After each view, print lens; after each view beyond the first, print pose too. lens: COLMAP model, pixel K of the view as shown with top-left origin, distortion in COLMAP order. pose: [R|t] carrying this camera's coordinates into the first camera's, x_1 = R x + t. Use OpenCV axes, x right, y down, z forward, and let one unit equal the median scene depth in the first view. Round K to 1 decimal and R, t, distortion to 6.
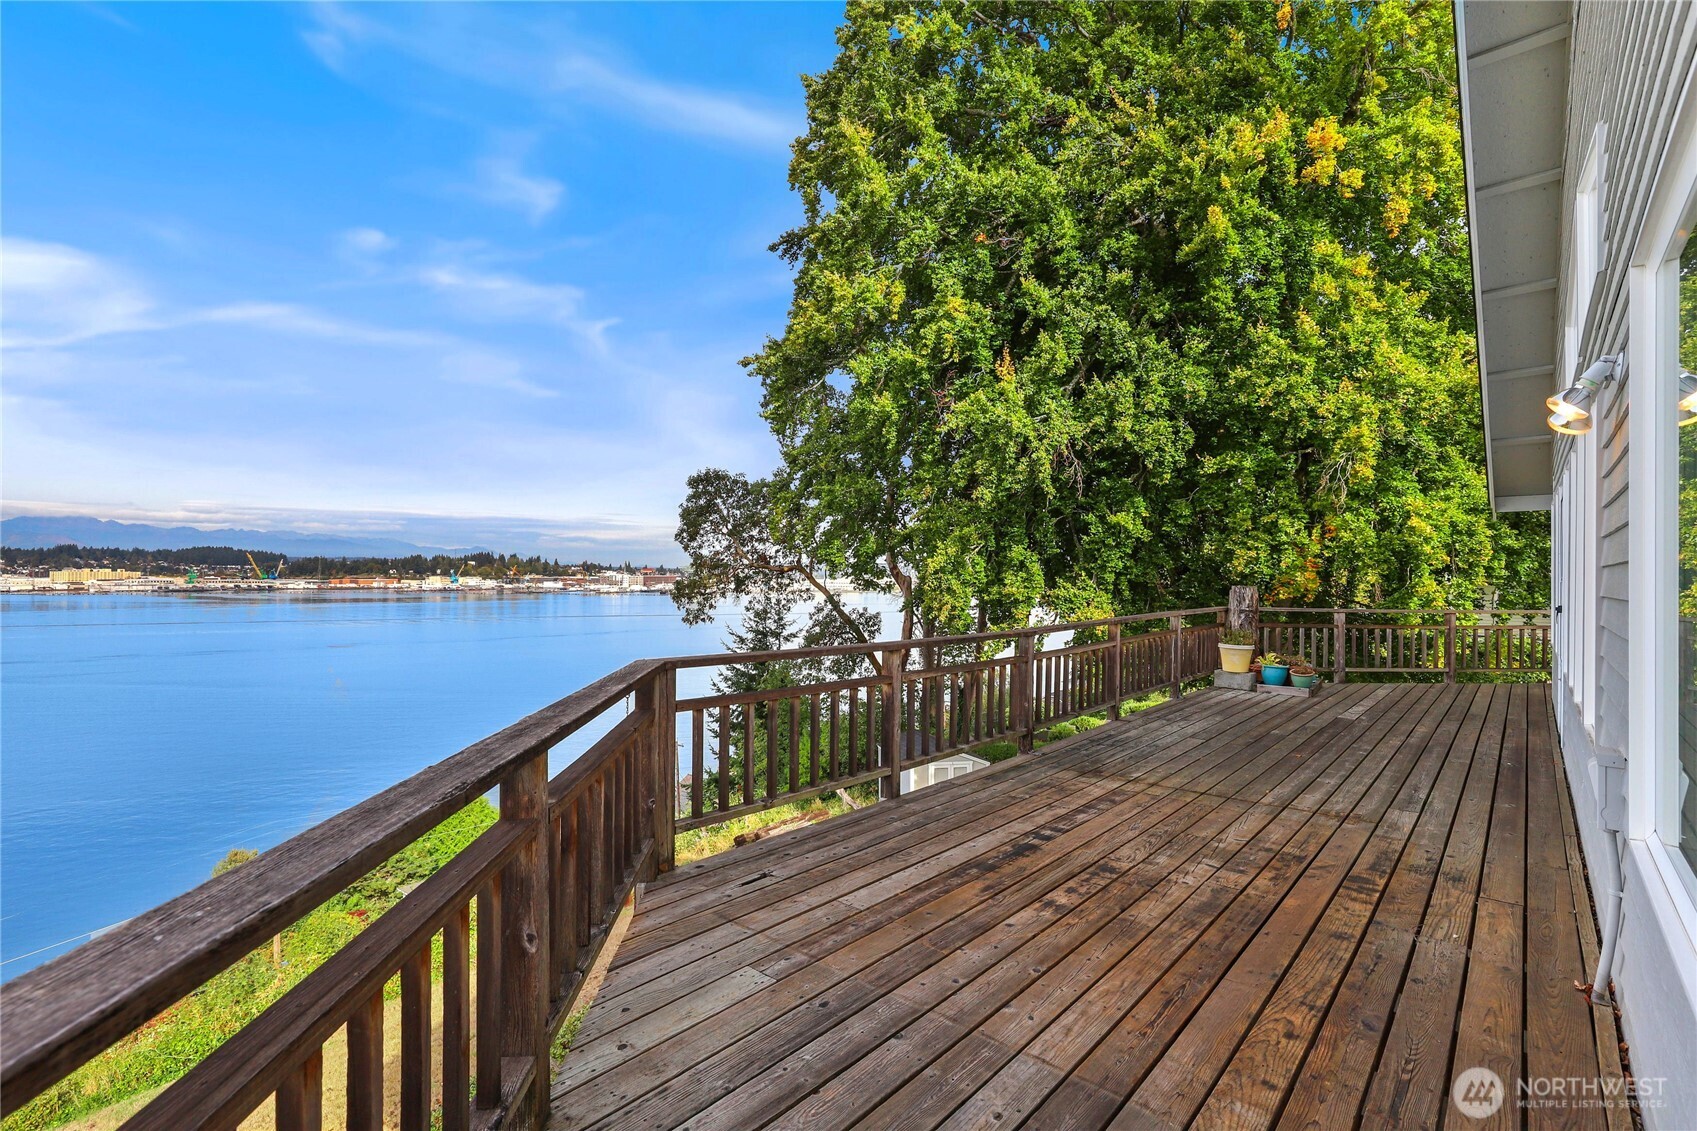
lens RADIAL K [[834.5, 0, 863.8], [0, 834.5, 580.0], [0, 0, 1]] dist [-0.001684, -0.002320]
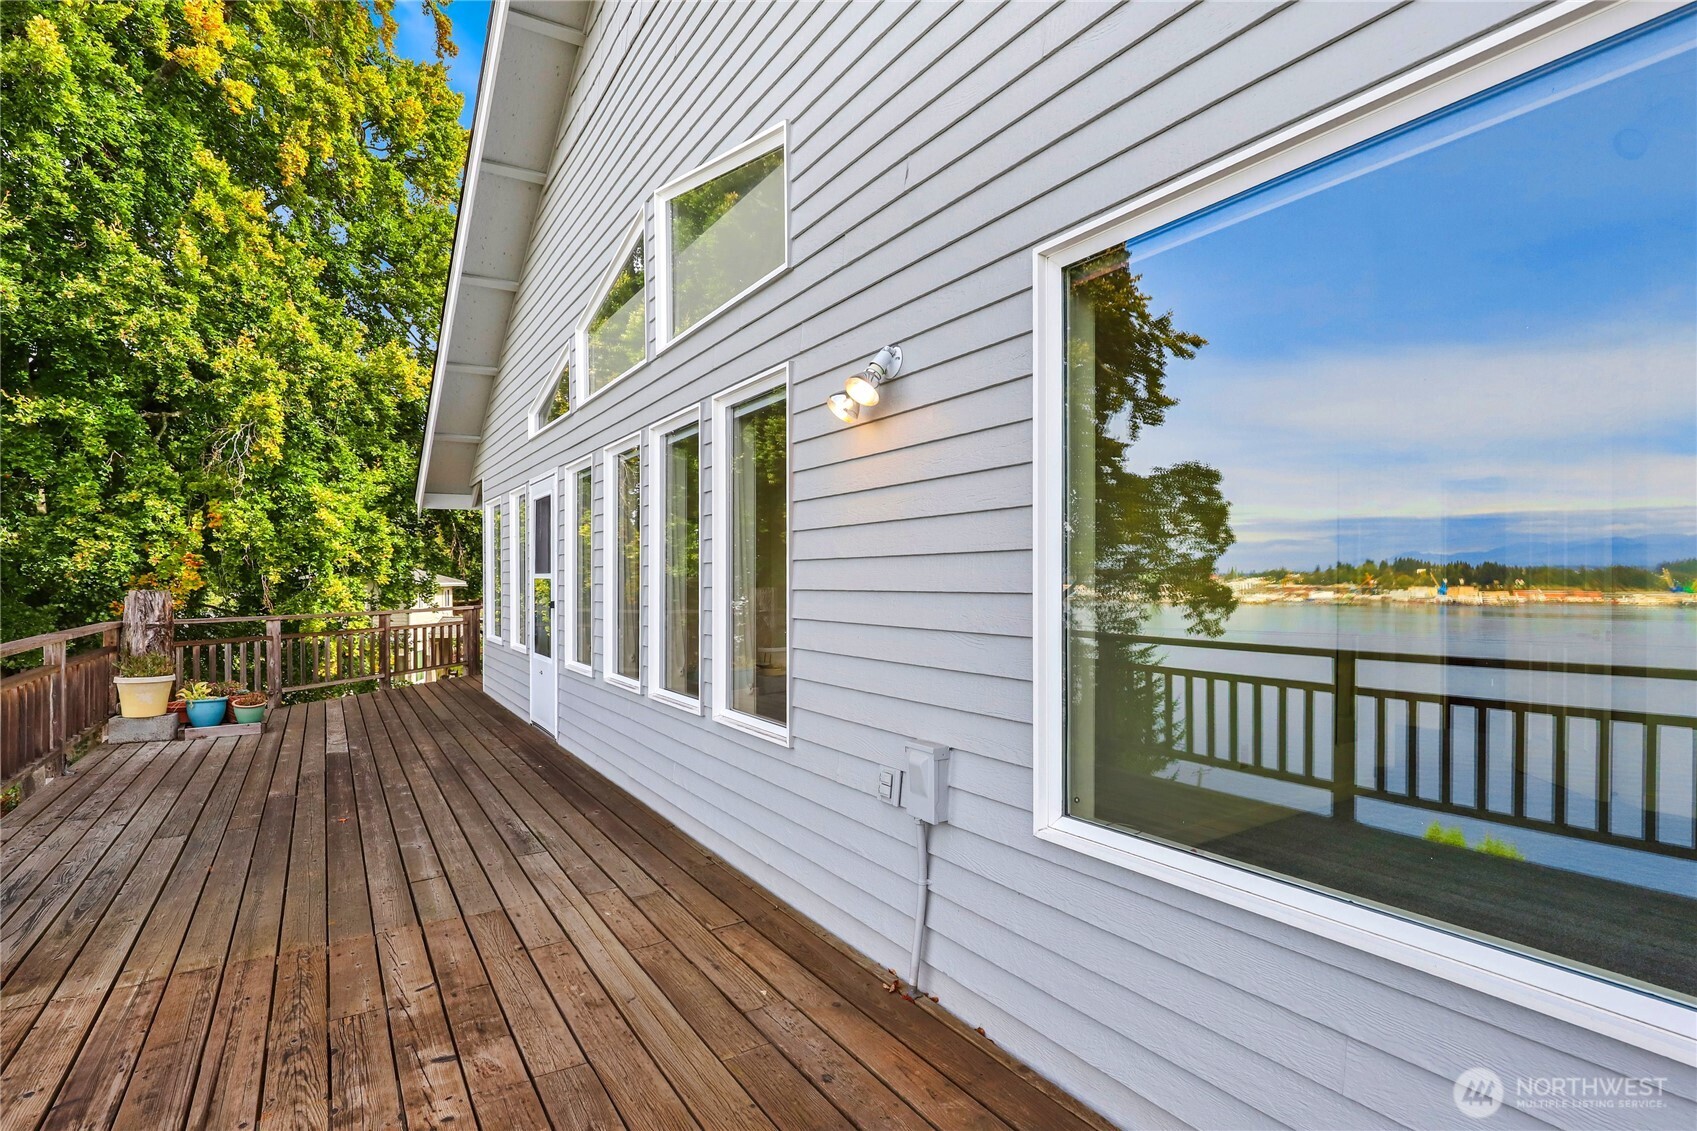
lens RADIAL K [[839.4, 0, 851.0], [0, 839.4, 576.2], [0, 0, 1]] dist [-0.006655, 0.001855]
pose [[0.305070, -0.007699, 0.952299, -0.019479], [0.013278, 0.999905, 0.003830, 0.000653], [-0.952237, 0.011476, 0.305143, 0.182697]]
